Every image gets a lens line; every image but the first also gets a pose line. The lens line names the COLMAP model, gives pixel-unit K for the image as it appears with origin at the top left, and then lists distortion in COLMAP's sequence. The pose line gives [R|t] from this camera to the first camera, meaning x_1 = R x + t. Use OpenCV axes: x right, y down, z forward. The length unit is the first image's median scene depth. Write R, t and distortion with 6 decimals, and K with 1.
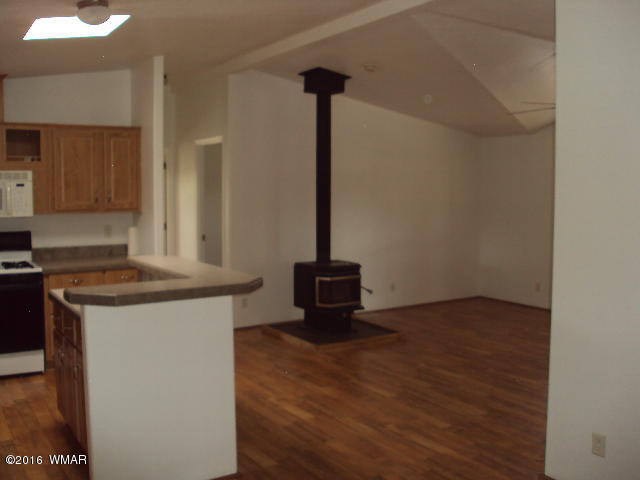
lens RADIAL K [[616.4, 0, 299.6], [0, 616.4, 221.0], [0, 0, 1]] dist [-0.097148, 0.013281]
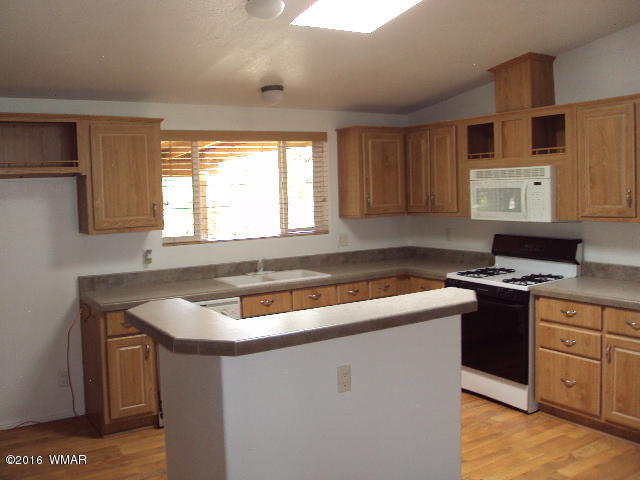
lens RADIAL K [[616.4, 0, 299.6], [0, 616.4, 221.0], [0, 0, 1]] dist [-0.097148, 0.013281]
pose [[-0.011630, 0.054434, -0.998450, 0.371784], [-0.024744, 0.998196, 0.054708, -0.045031], [0.999626, 0.025342, -0.010262, 0.676228]]
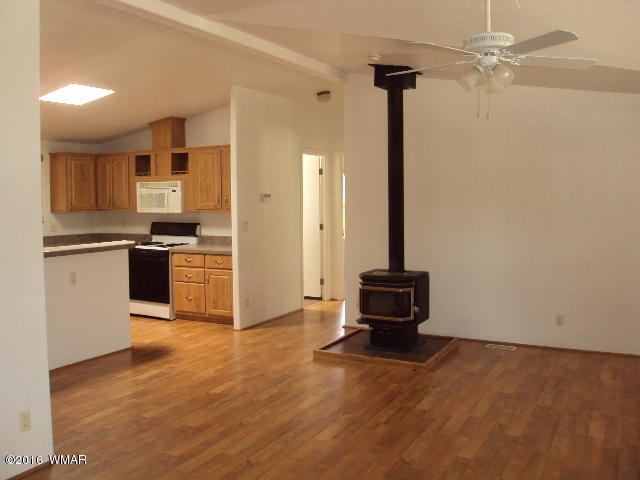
lens RADIAL K [[616.4, 0, 299.6], [0, 616.4, 221.0], [0, 0, 1]] dist [-0.097148, 0.013281]
pose [[0.476183, 0.032894, -0.878731, 0.986429], [-0.037938, 0.999138, 0.016843, -0.023002], [0.878527, 0.025317, 0.477021, 0.552290]]
